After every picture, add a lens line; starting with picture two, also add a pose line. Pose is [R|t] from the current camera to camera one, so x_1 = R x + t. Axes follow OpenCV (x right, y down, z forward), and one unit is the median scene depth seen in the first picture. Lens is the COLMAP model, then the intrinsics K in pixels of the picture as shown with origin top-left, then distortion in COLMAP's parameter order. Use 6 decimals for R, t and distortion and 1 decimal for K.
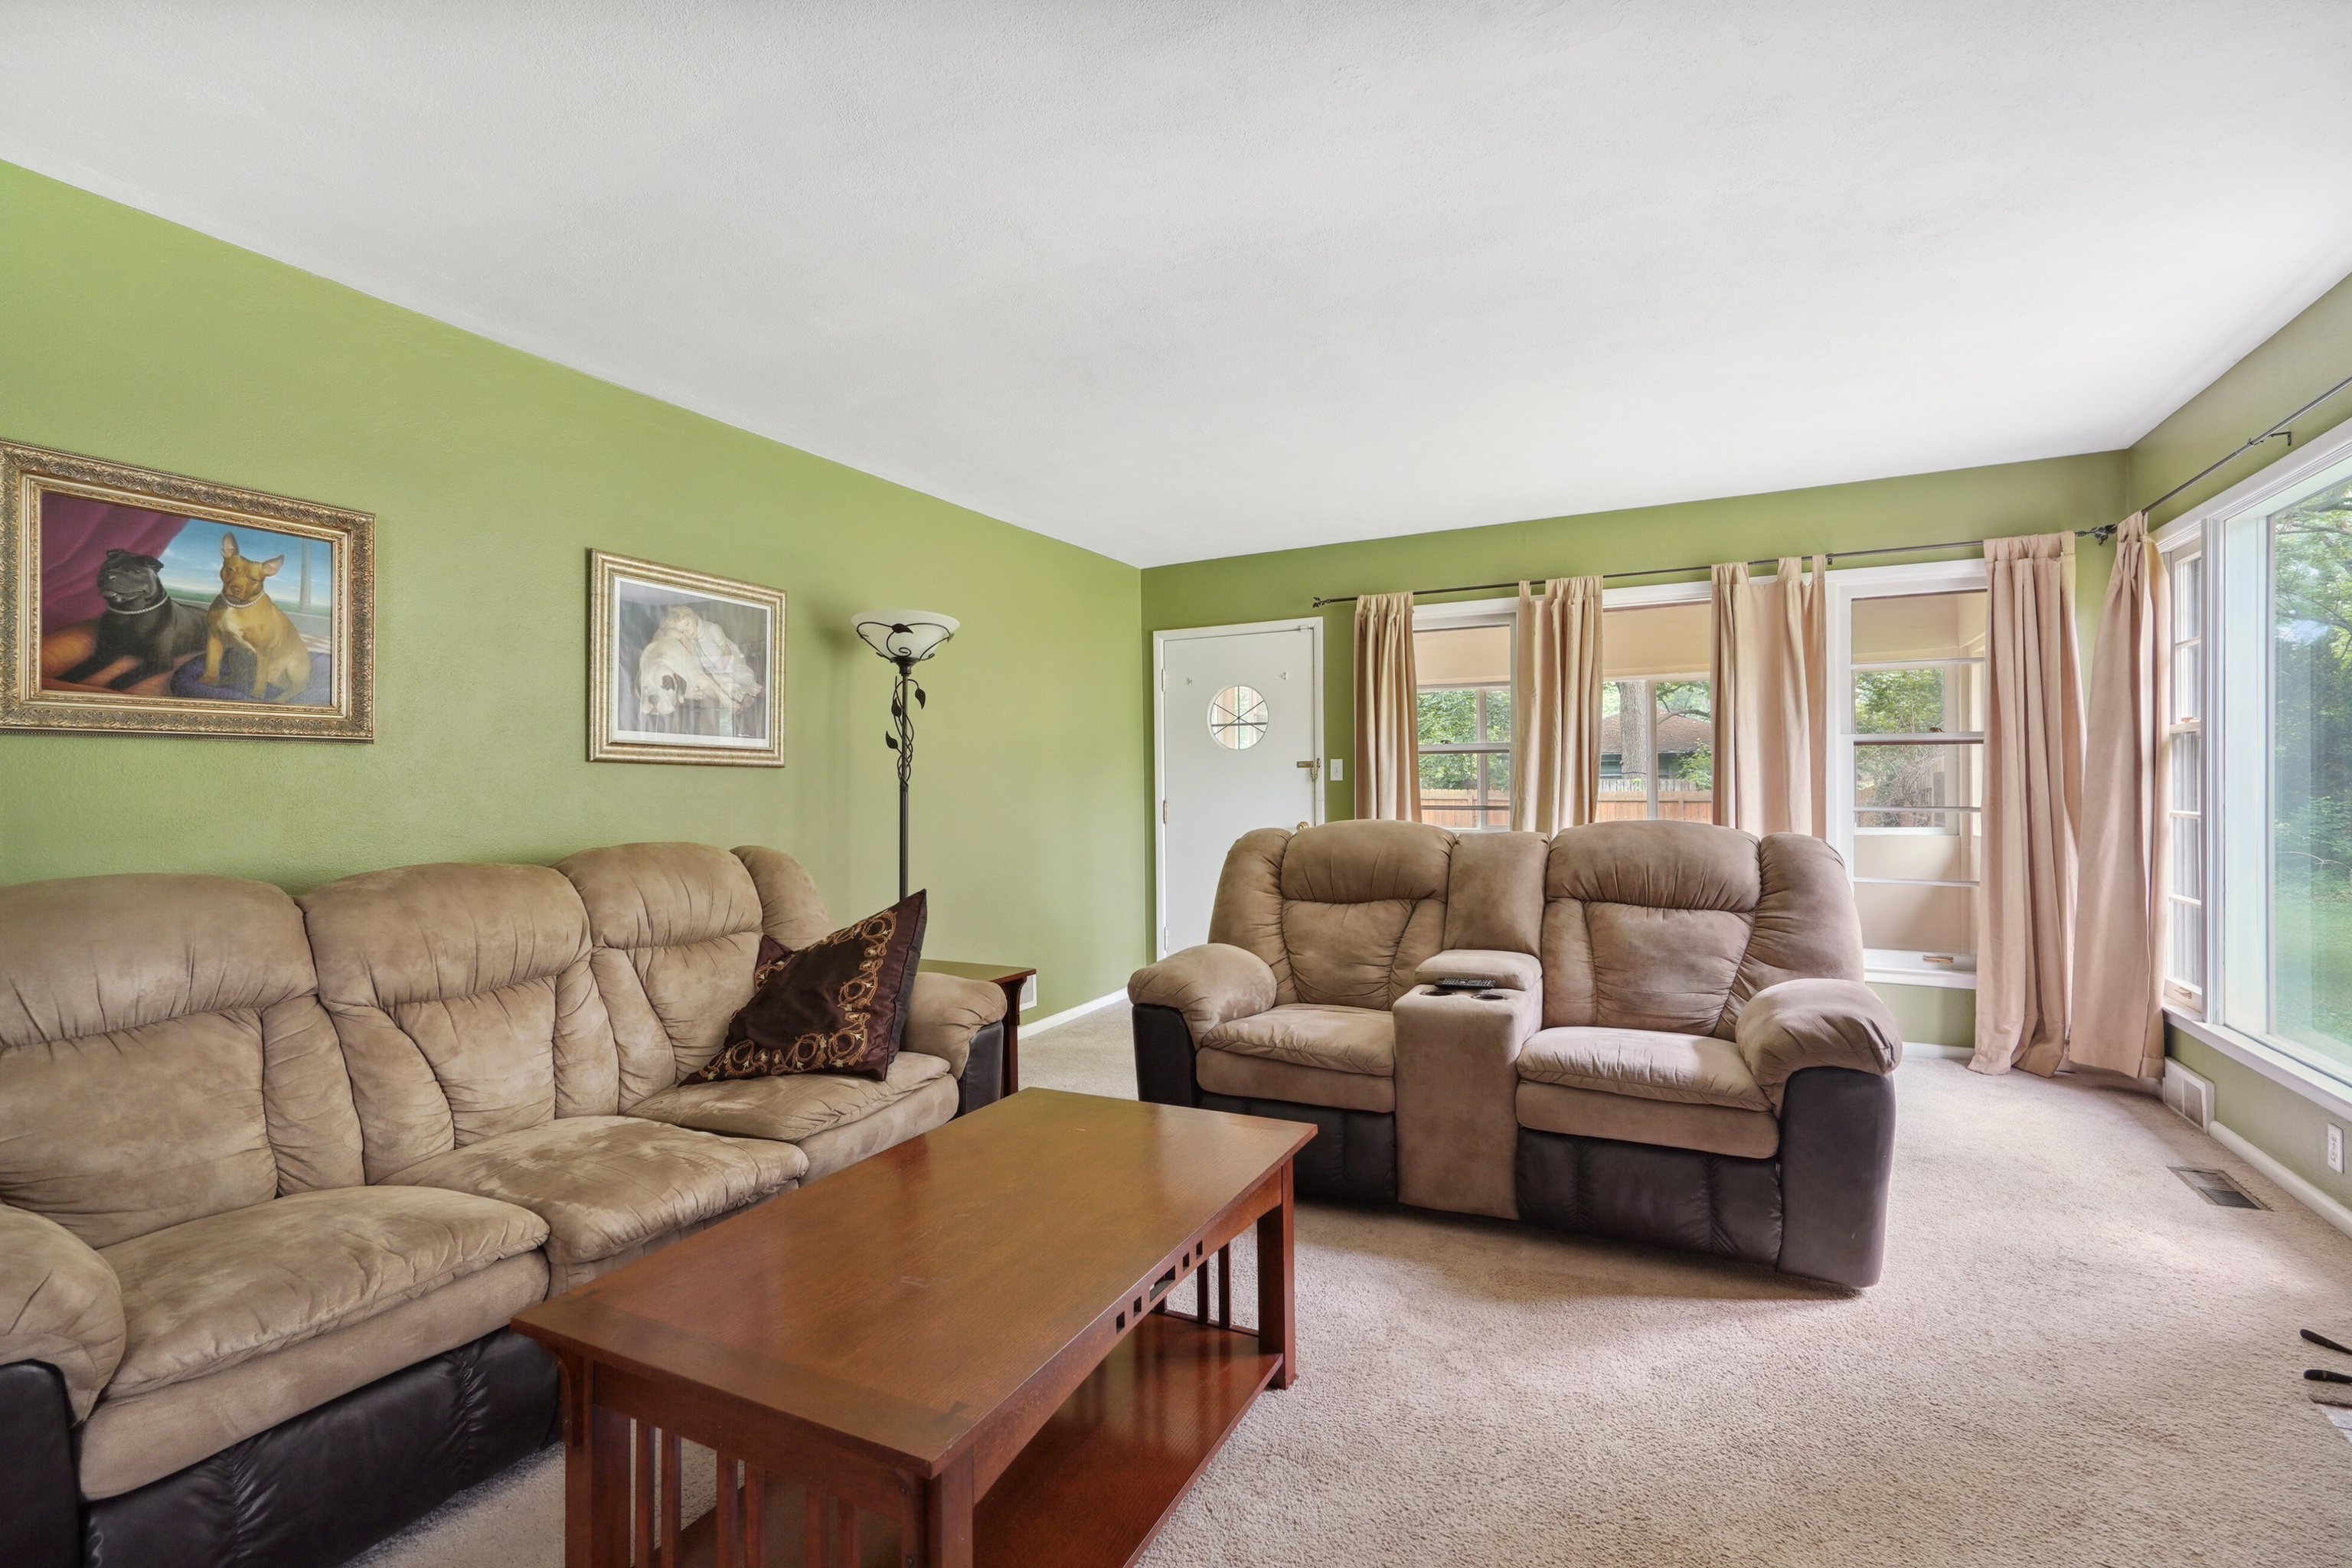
lens RADIAL K [[1064.5, 0, 1172.4], [0, 1064.5, 783.3], [0, 0, 1]] dist [0.013583, -0.000052]
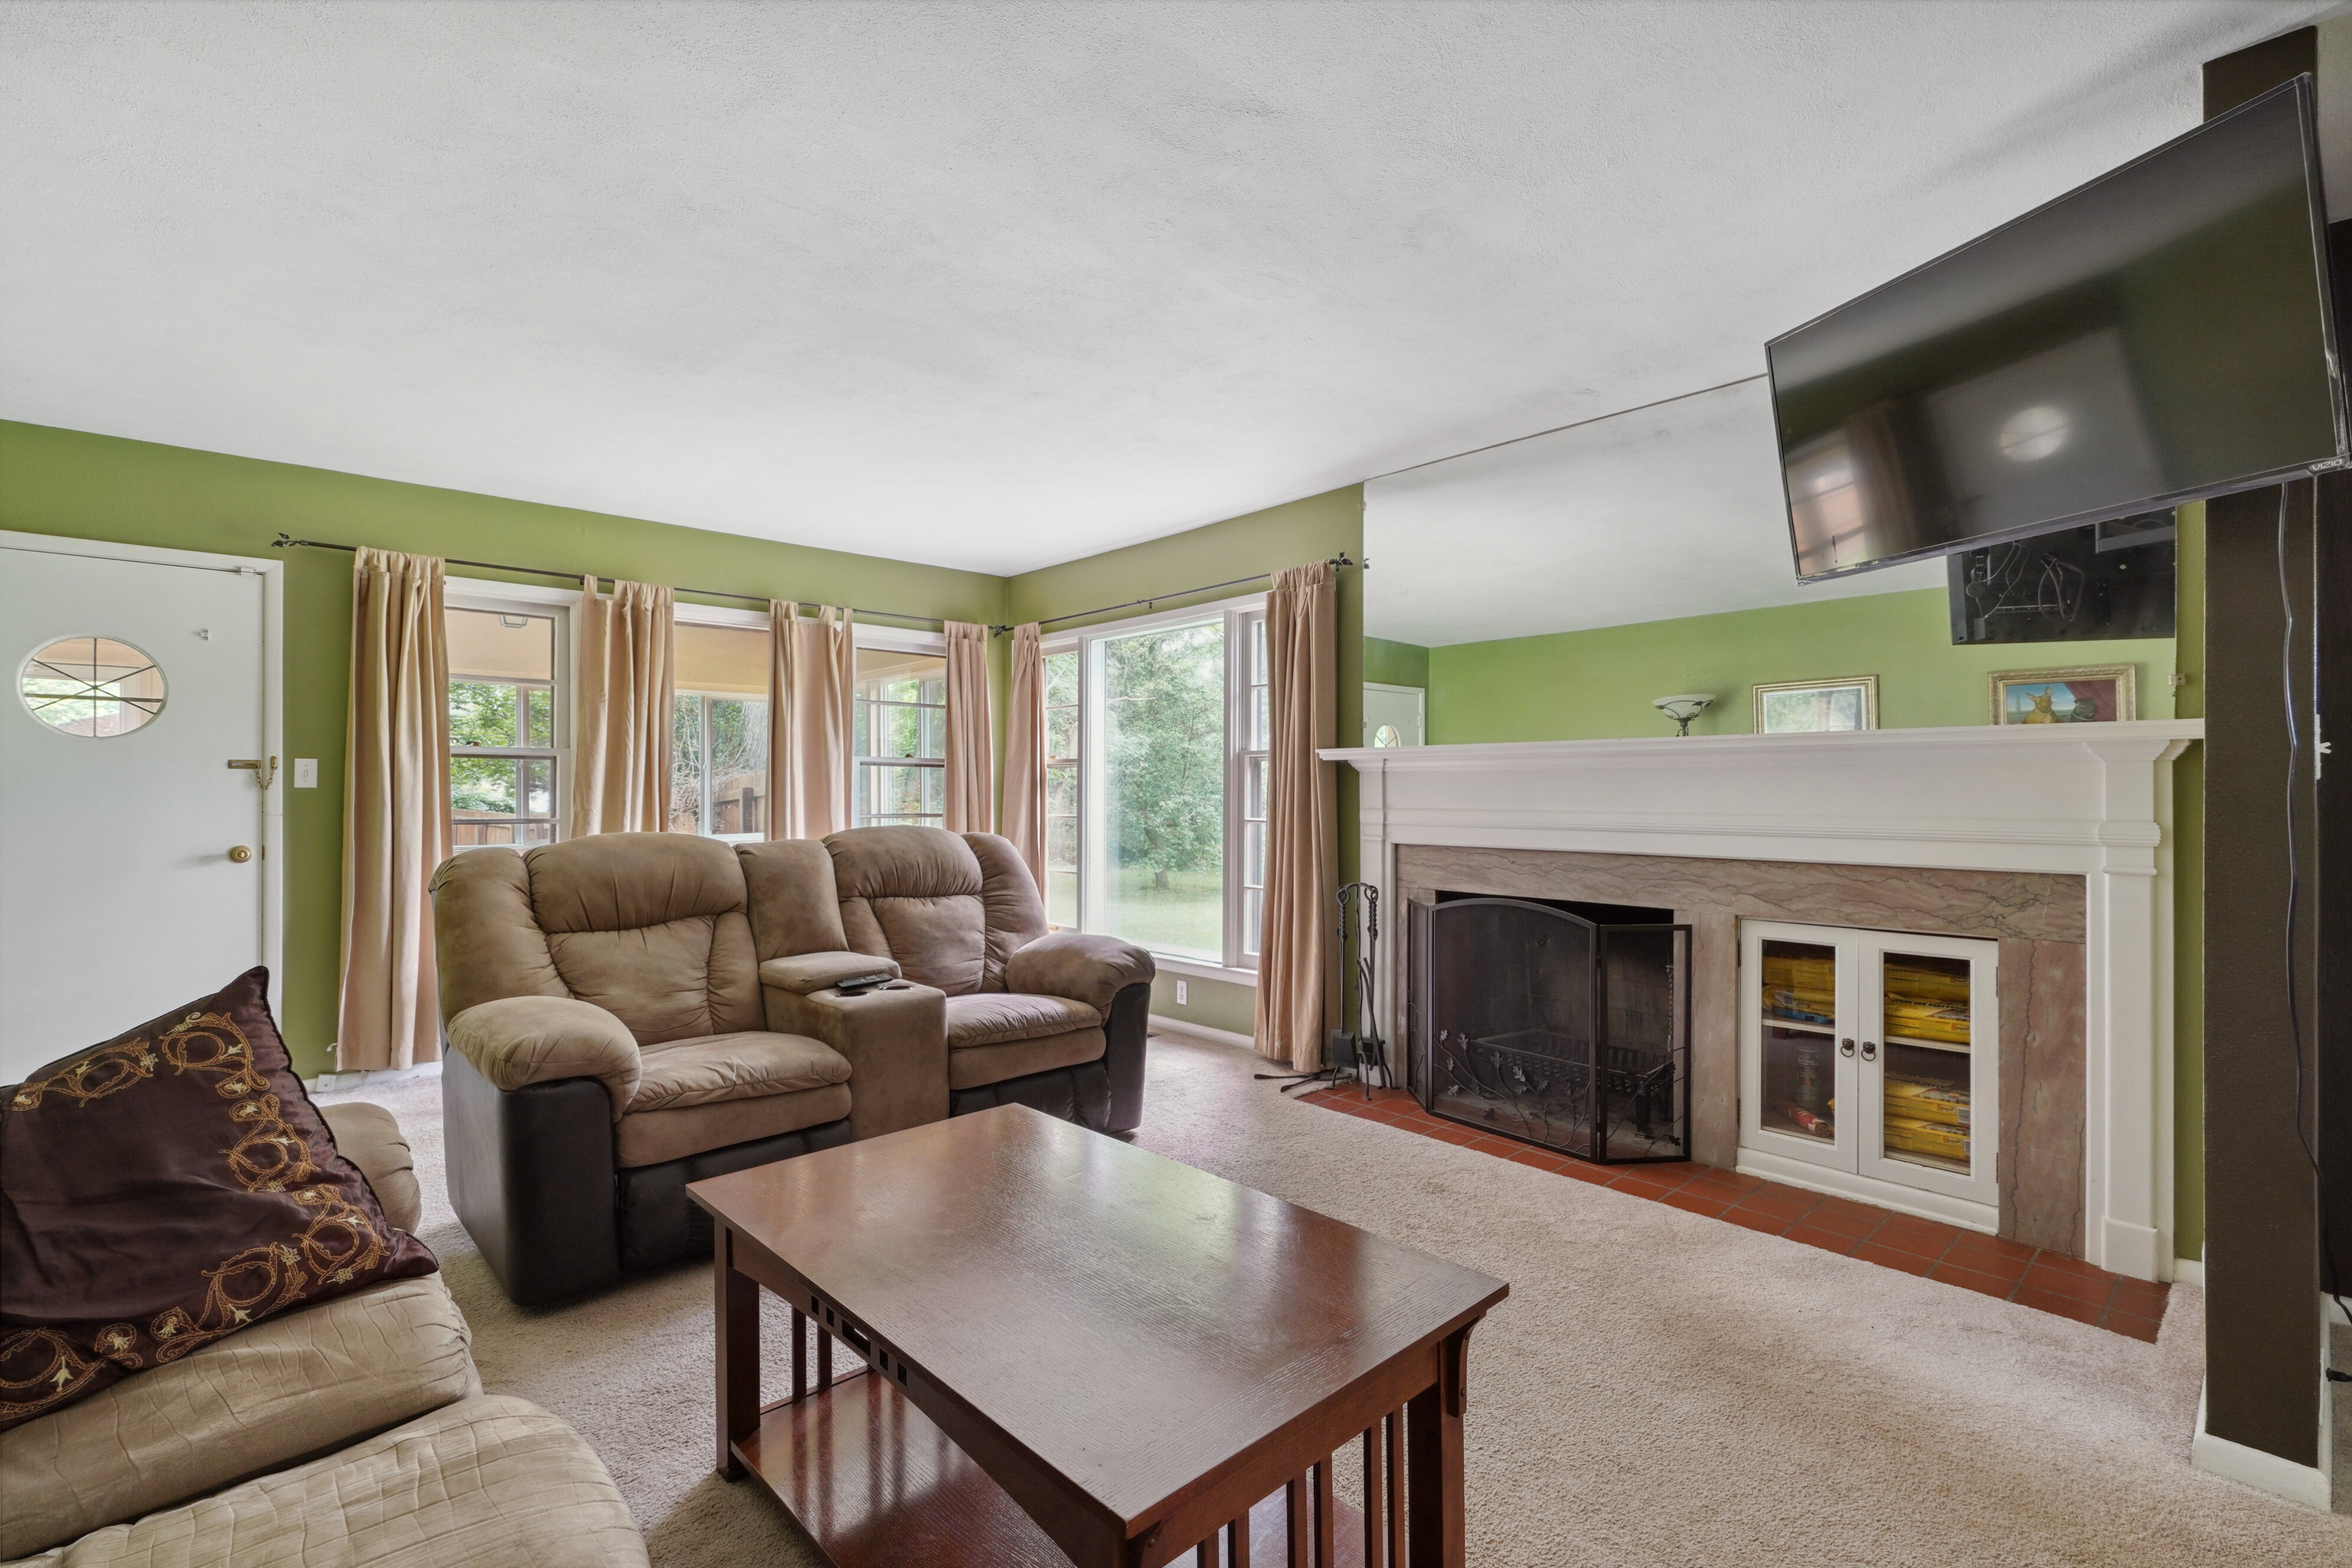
lens RADIAL K [[1064.5, 0, 1157.8], [0, 1064.5, 791.6], [0, 0, 1]] dist [0.013583, -0.000052]
pose [[0.365566, 0.009421, 0.930738, -0.490621], [-0.003929, 0.999955, -0.008578, 0.006183], [-0.930777, -0.000521, 0.365586, 0.277320]]
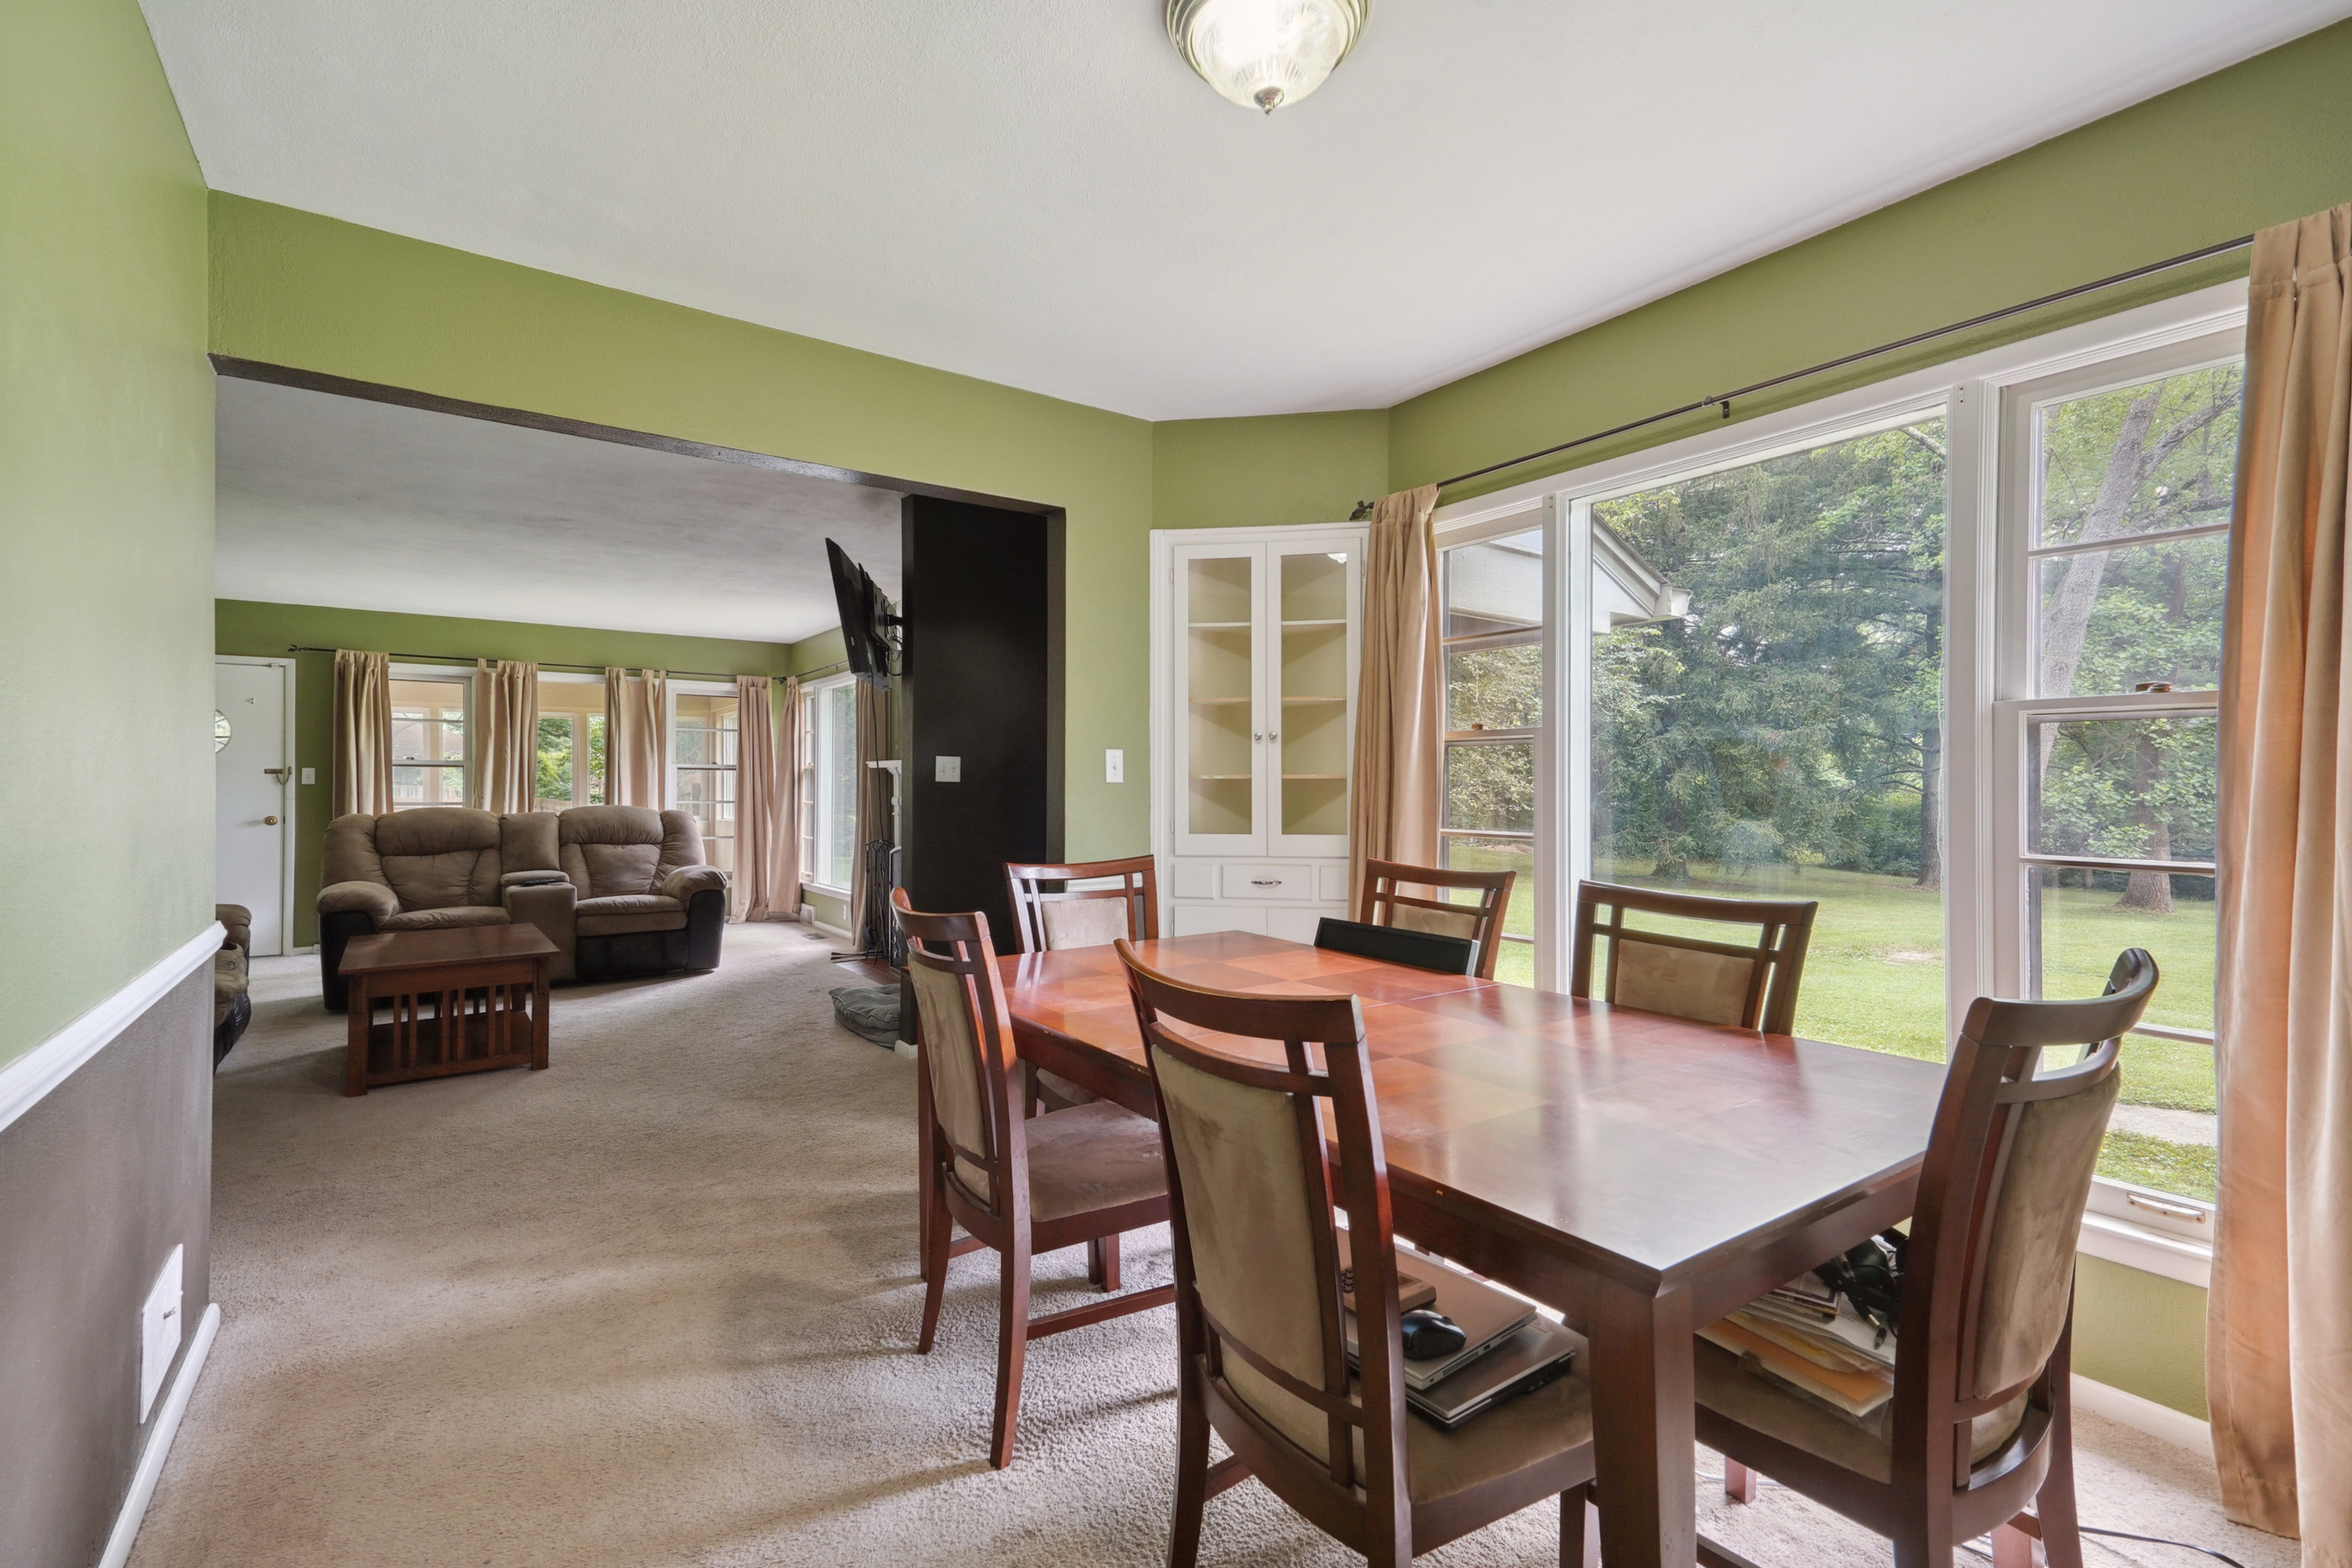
lens RADIAL K [[1064.5, 0, 1232.1], [0, 1064.5, 782.2], [0, 0, 1]] dist [0.013583, -0.000052]
pose [[0.431447, 0.012805, 0.902047, -0.847835], [-0.005260, 0.999918, -0.011679, 0.006924], [-0.902123, 0.000294, 0.431479, -0.932008]]
